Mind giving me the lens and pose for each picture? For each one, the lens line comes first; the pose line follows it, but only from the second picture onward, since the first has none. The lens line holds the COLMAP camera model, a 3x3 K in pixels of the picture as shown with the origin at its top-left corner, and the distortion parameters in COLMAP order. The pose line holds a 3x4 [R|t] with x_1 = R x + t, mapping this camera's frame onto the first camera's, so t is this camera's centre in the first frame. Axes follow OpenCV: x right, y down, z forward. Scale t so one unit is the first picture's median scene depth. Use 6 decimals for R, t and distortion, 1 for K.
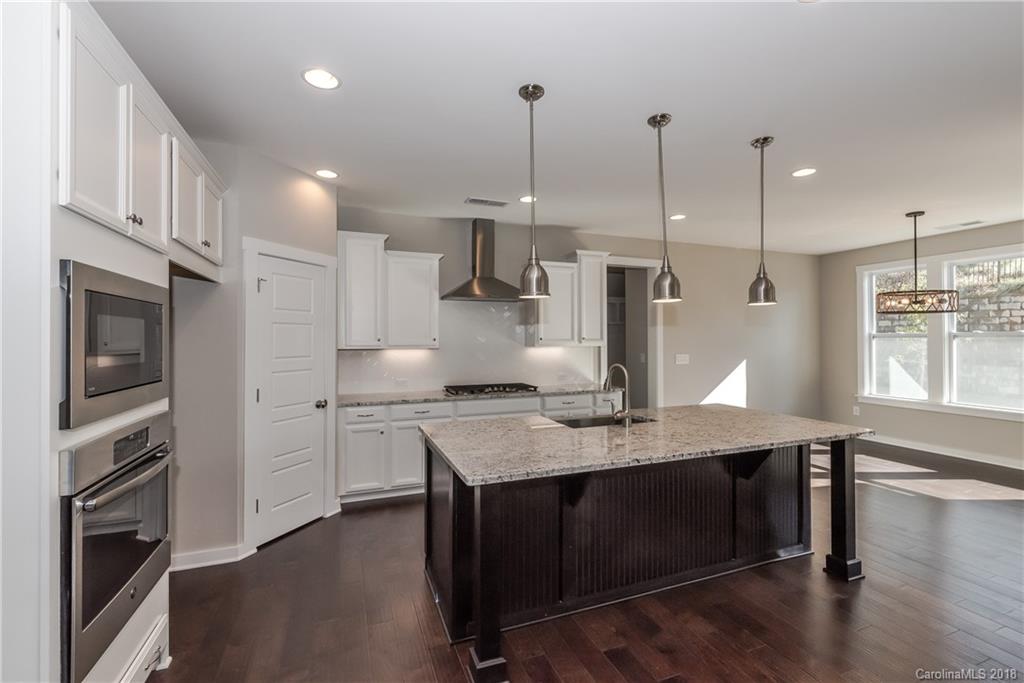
lens RADIAL K [[441.0, 0, 510.0], [0, 441.0, 335.8], [0, 0, 1]] dist [-0.010574, -0.000061]
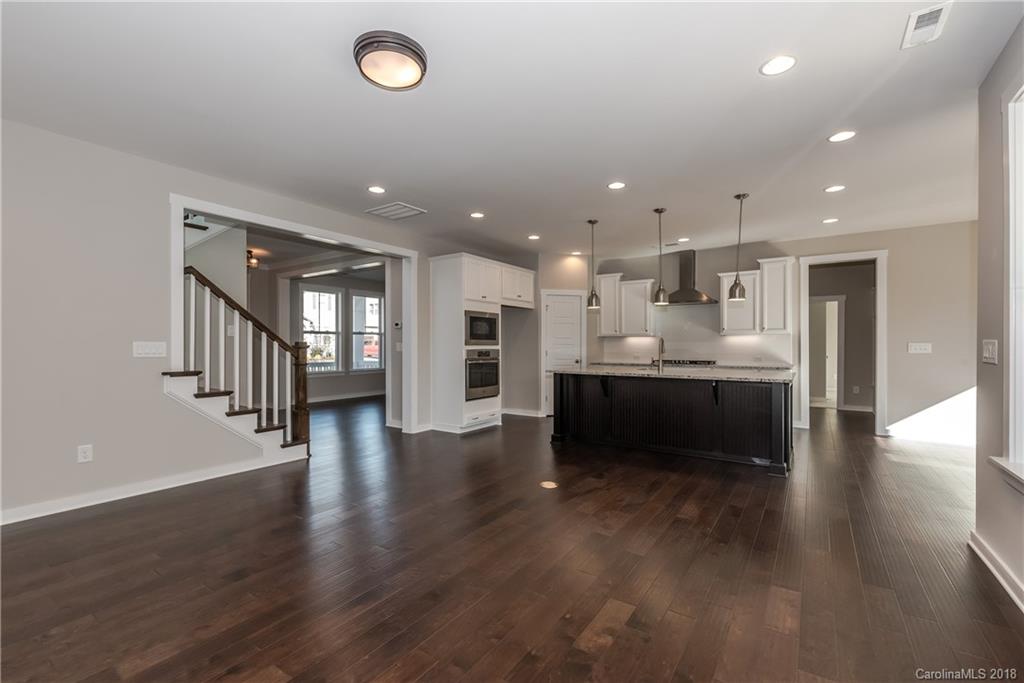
lens RADIAL K [[441.0, 0, 508.1], [0, 441.0, 343.6], [0, 0, 1]] dist [-0.010574, -0.000061]
pose [[0.564352, 0.000923, -0.825534, 0.934099], [0.003442, 0.999988, 0.003471, 0.051548], [0.825527, -0.004800, 0.564342, -0.392471]]
